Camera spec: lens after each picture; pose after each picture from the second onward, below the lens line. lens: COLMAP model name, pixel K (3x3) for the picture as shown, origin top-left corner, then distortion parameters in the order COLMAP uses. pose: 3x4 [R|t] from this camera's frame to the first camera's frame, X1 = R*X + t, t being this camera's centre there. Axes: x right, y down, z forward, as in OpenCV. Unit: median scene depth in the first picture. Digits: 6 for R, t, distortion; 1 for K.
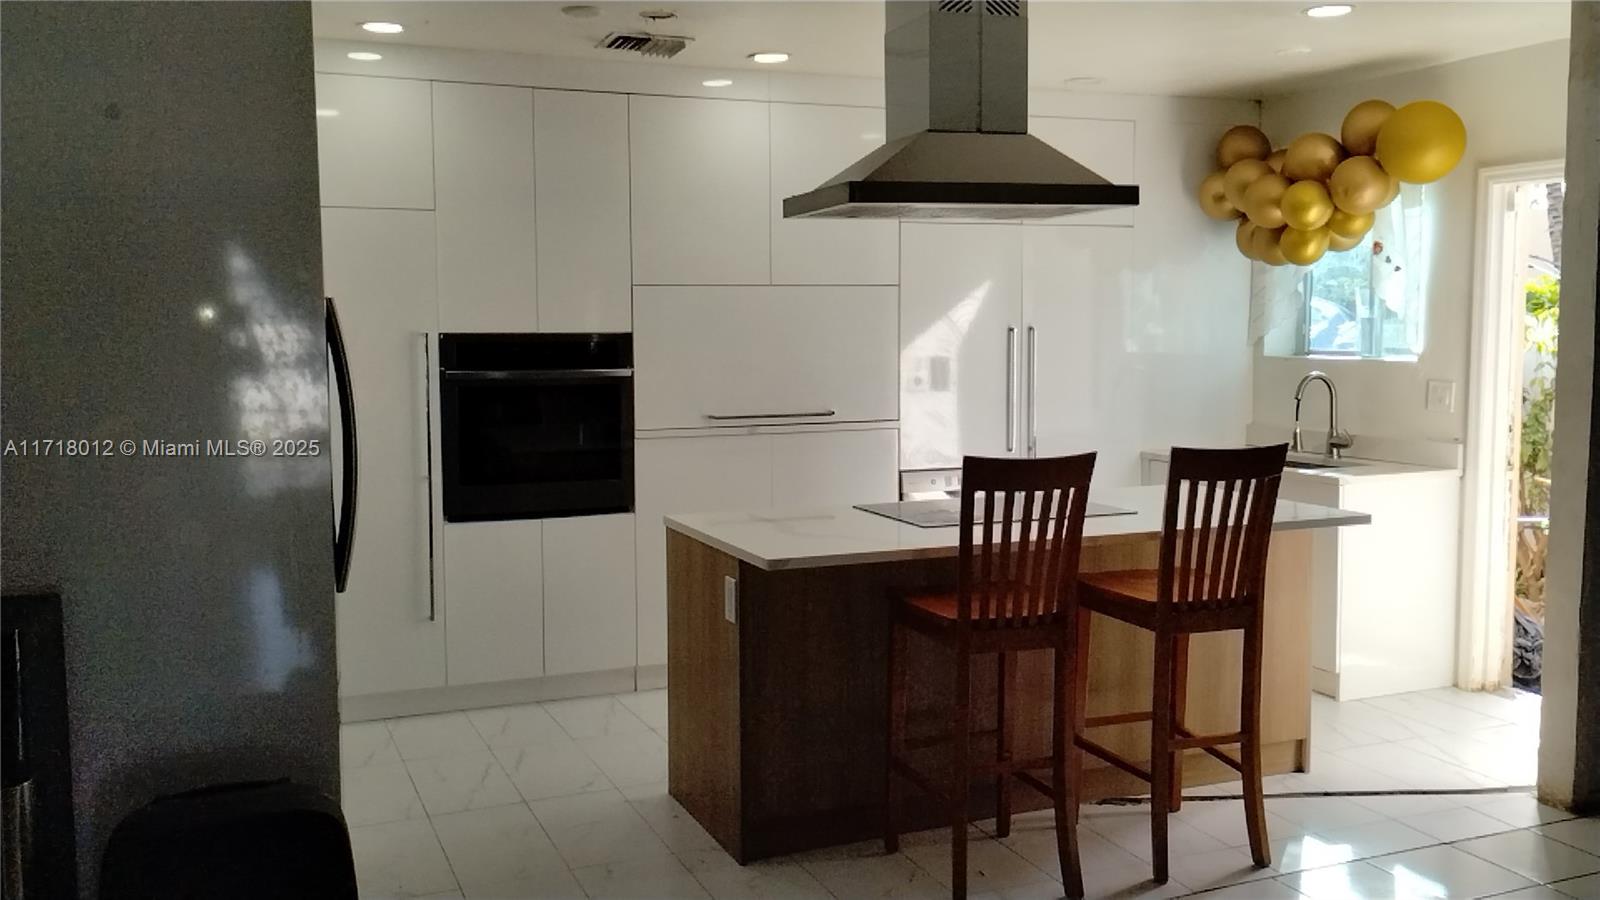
lens RADIAL K [[1404.3, 0, 799.5], [0, 1404.3, 439.4], [0, 0, 1]] dist [0.017445, 0.004418]
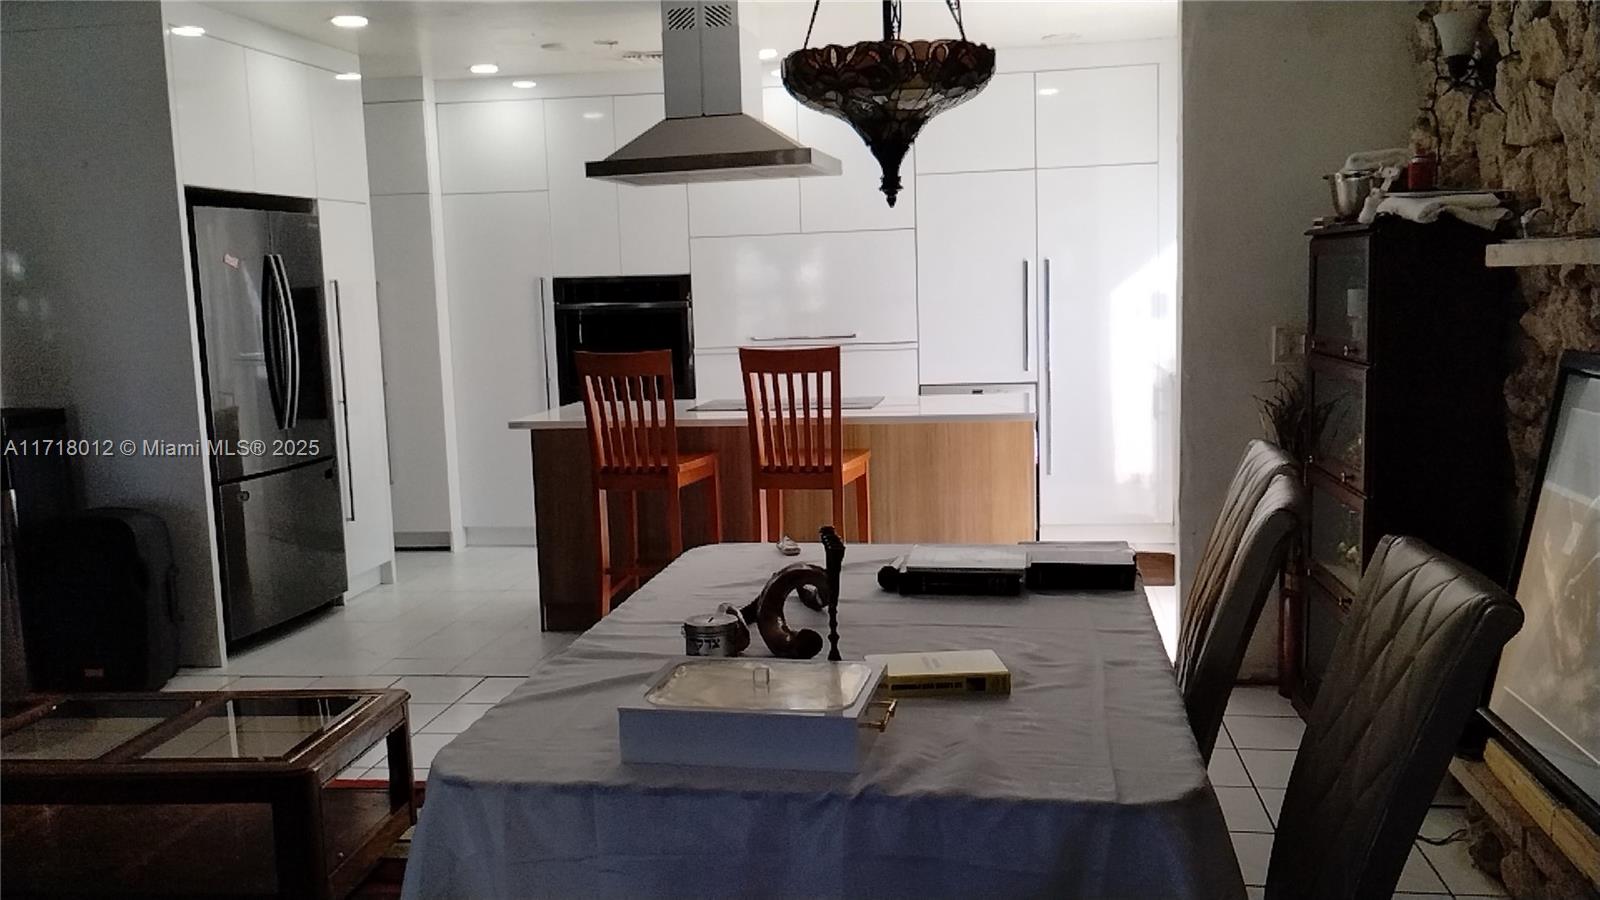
lens RADIAL K [[1393.6, 0, 789.4], [0, 1393.6, 453.9], [0, 0, 1]] dist [0.062559, -0.076821]
pose [[0.850409, 0.041744, -0.524463, 0.685696], [-0.017660, 0.998550, 0.050843, 0.025820], [0.525826, -0.033976, 0.849914, -0.080828]]
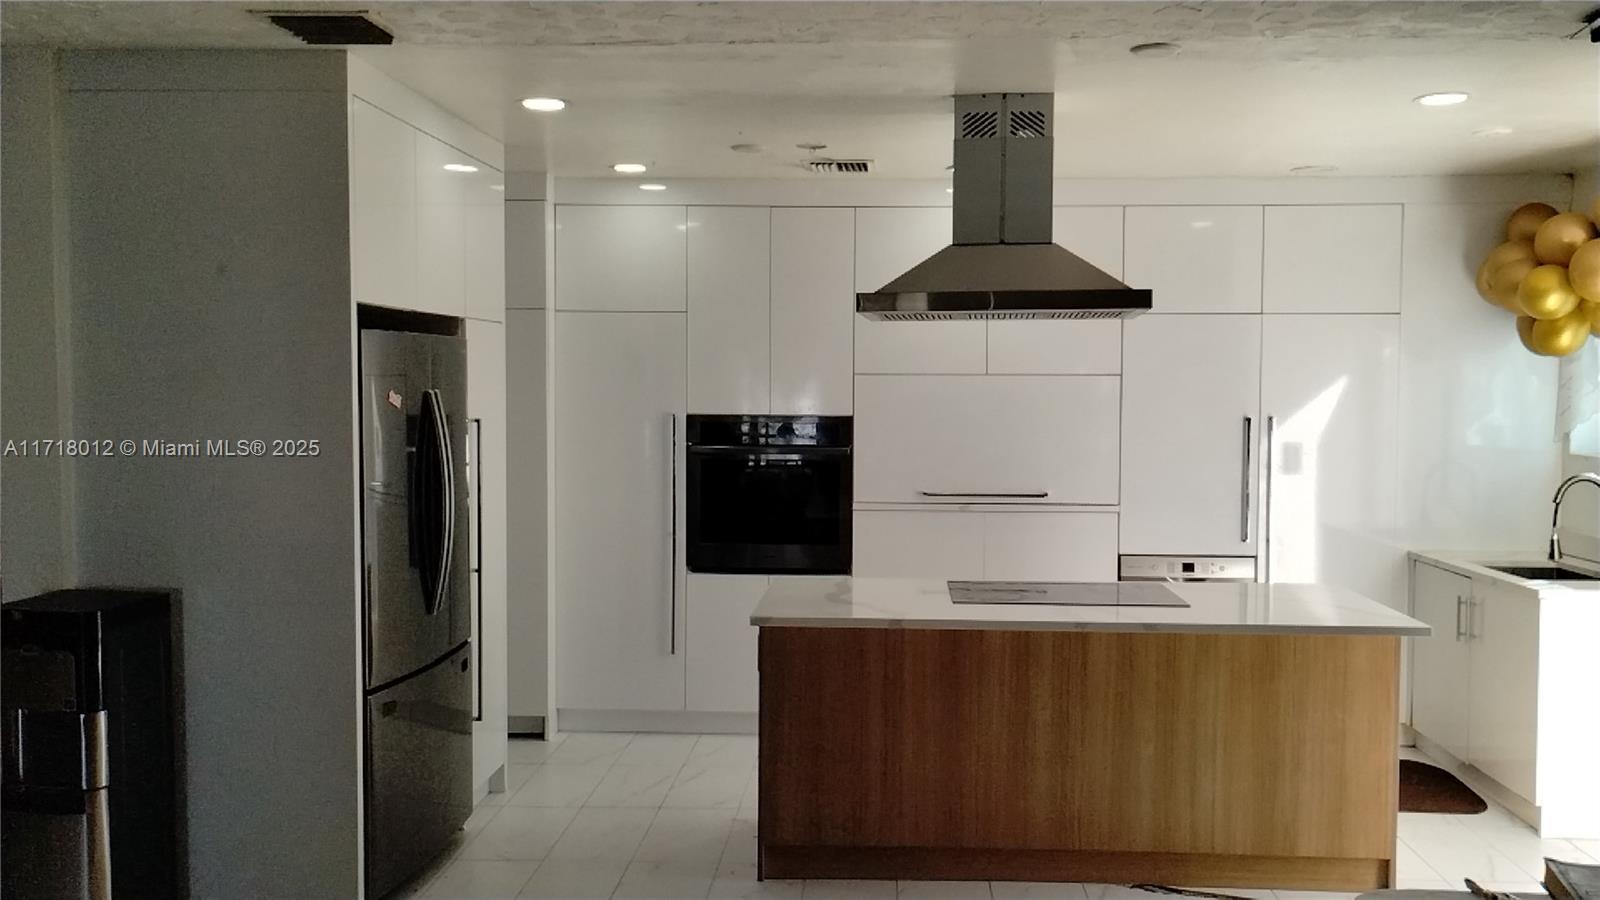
lens RADIAL K [[1398.3, 0, 827.0], [0, 1398.3, 461.2], [0, 0, 1]] dist [0.059217, -0.070706]
pose [[0.905413, 0.033591, -0.423201, 0.353658], [-0.047590, 0.998612, -0.022553, -0.014082], [0.421856, 0.040560, 0.905755, -0.029591]]
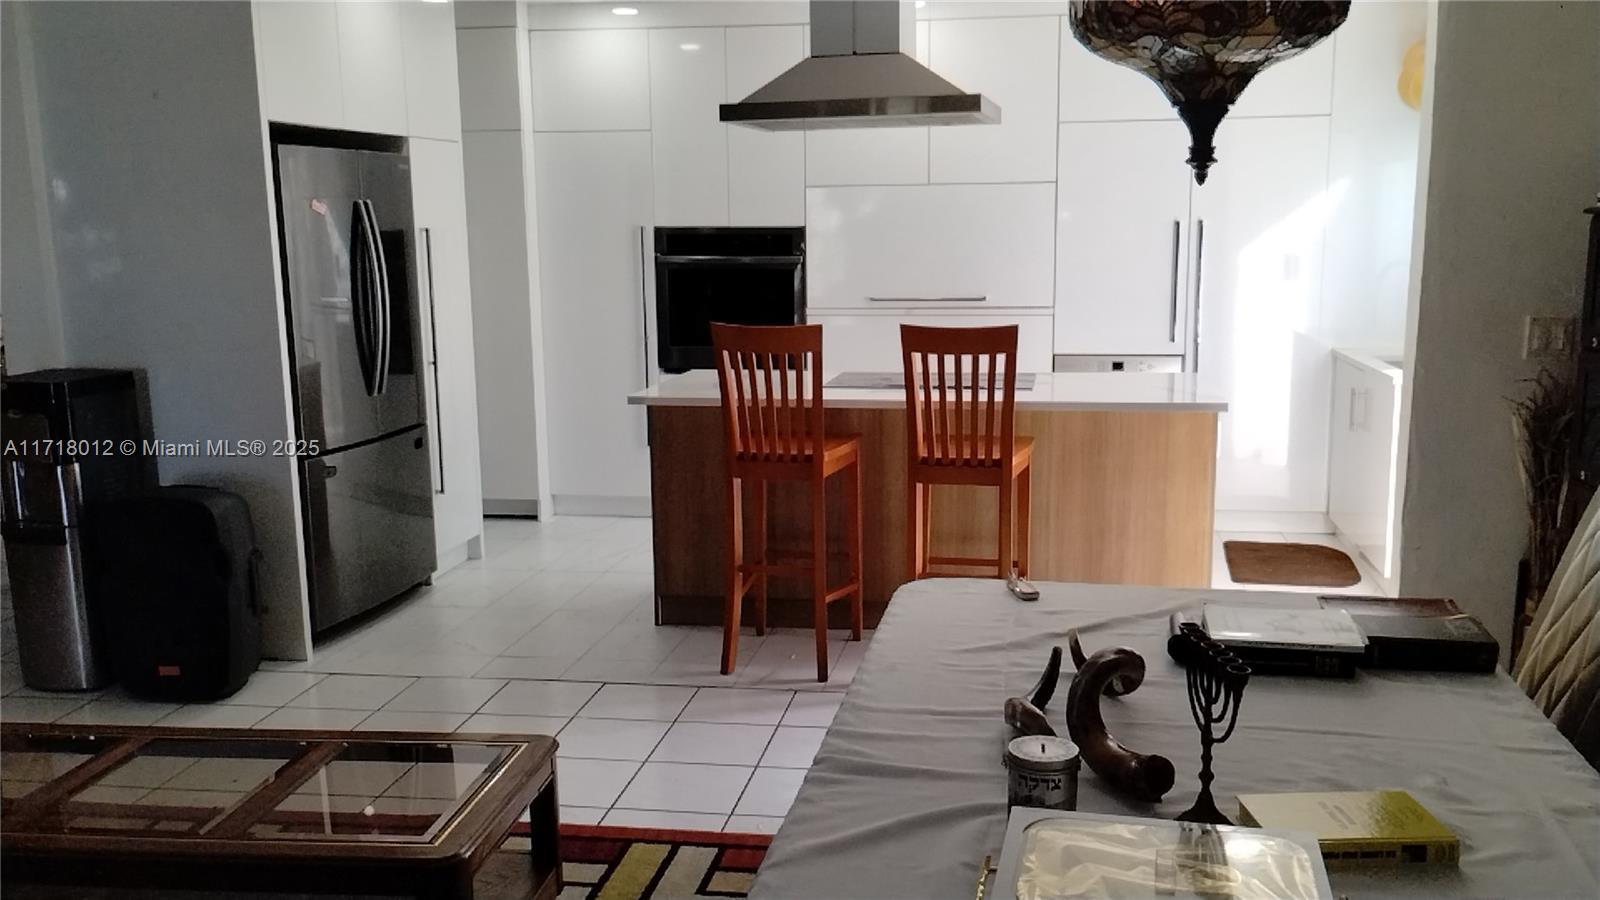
lens RADIAL K [[1398.3, 0, 827.0], [0, 1398.3, 461.2], [0, 0, 1]] dist [0.059217, -0.070706]
pose [[0.848827, 0.087954, -0.521303, 0.567592], [-0.041207, 0.994071, 0.100623, 0.003027], [0.527062, -0.063930, 0.847419, -0.030277]]
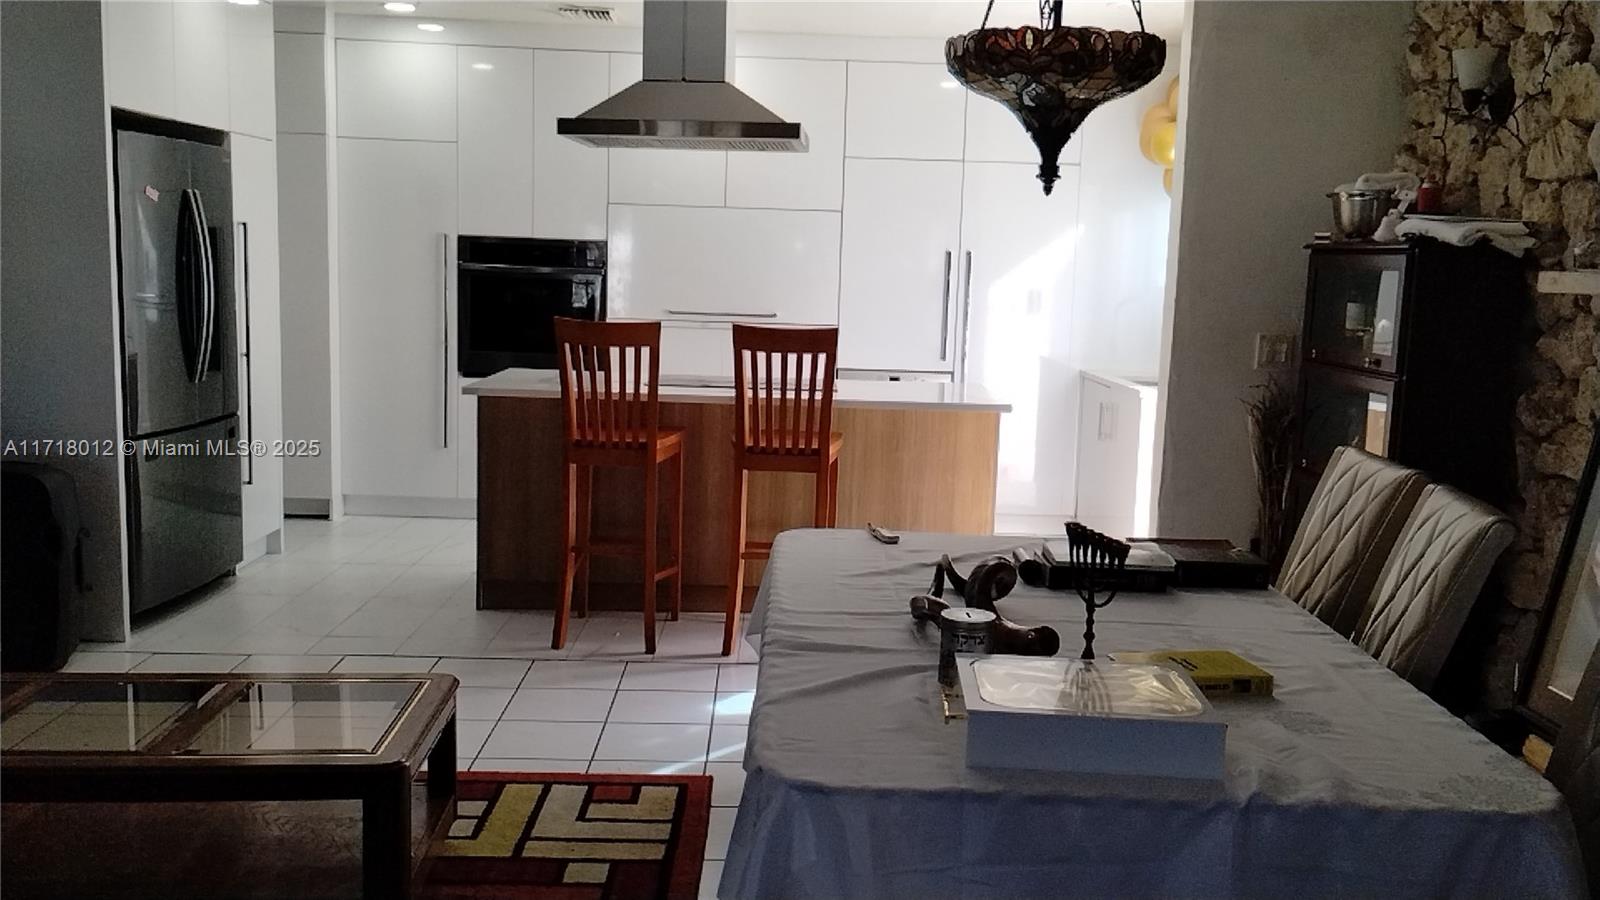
lens RADIAL K [[1397.2, 0, 807.7], [0, 1397.2, 441.0], [0, 0, 1]] dist [0.062754, -0.077803]
pose [[0.928702, 0.083655, -0.361267, 0.548289], [-0.070478, 0.996283, 0.049523, 0.030440], [0.364067, -0.020531, 0.931146, -0.131032]]
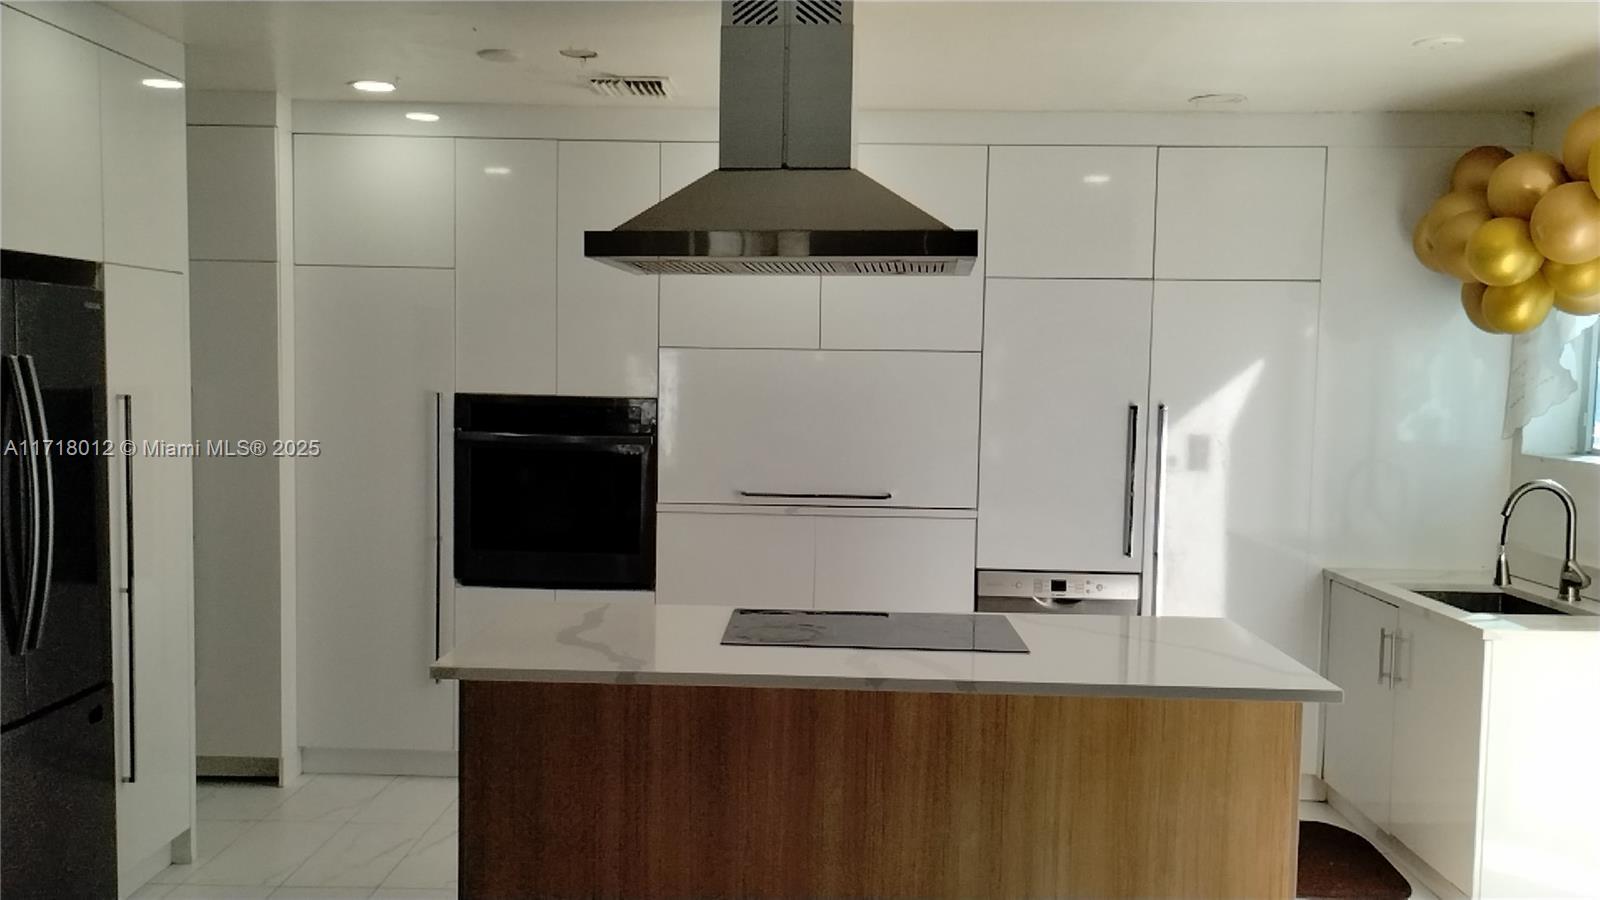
lens RADIAL K [[1404.7, 0, 773.8], [0, 1404.7, 478.6], [0, 0, 1]] dist [0.044128, -0.019243]
pose [[0.909007, 0.054421, -0.413212, 0.352617], [-0.059083, 0.998252, 0.001498, -0.029884], [0.412571, 0.023052, 0.910634, 0.191851]]
